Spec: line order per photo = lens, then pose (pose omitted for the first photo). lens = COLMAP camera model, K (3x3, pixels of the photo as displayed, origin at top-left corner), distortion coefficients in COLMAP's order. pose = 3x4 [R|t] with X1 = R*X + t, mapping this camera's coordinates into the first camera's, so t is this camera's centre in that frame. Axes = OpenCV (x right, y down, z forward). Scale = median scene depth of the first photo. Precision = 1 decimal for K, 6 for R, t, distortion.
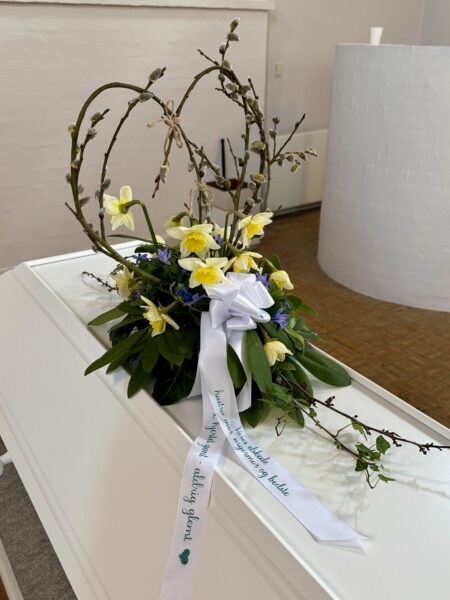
lens RADIAL K [[576.8, 0, 225.7], [0, 576.8, 300.9], [0, 0, 1]] dist [-0.026150, 0.000000]
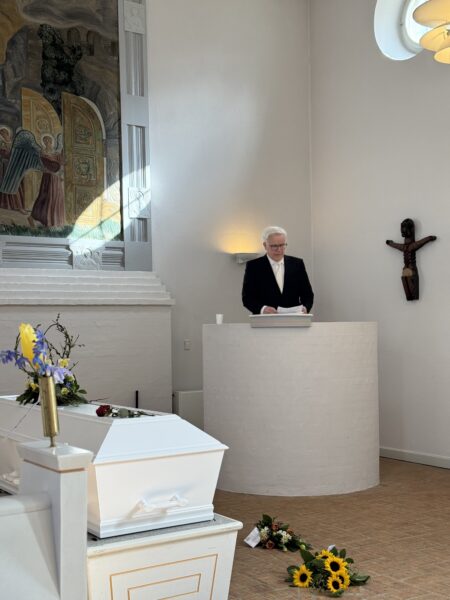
lens RADIAL K [[847.8, 0, 225.1], [0, 847.8, 305.0], [0, 0, 1]] dist [0.124608, 0.000000]
pose [[0.999042, -0.017857, -0.039947, 1.297594], [-0.001810, 0.895288, -0.445484, 1.964168], [0.043719, 0.445130, 0.894398, -4.005964]]
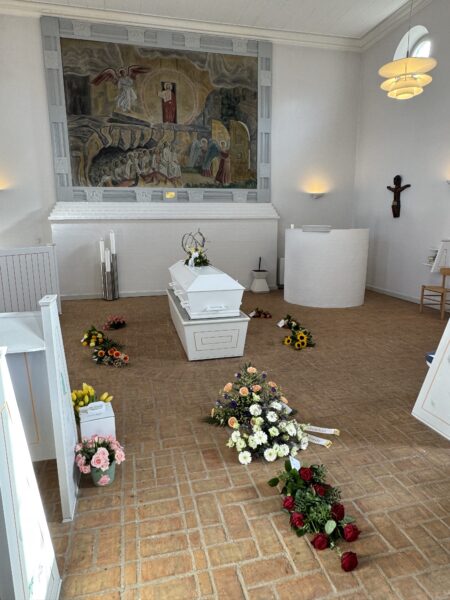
lens RADIAL K [[390.5, 0, 223.2], [0, 390.5, 301.7], [0, 0, 1]] dist [-0.004283, 0.004078]
pose [[0.930491, 0.067214, -0.360096, 2.647234], [-0.147777, 0.968359, -0.201105, 1.857258], [0.335185, 0.240340, 0.910982, -4.273769]]
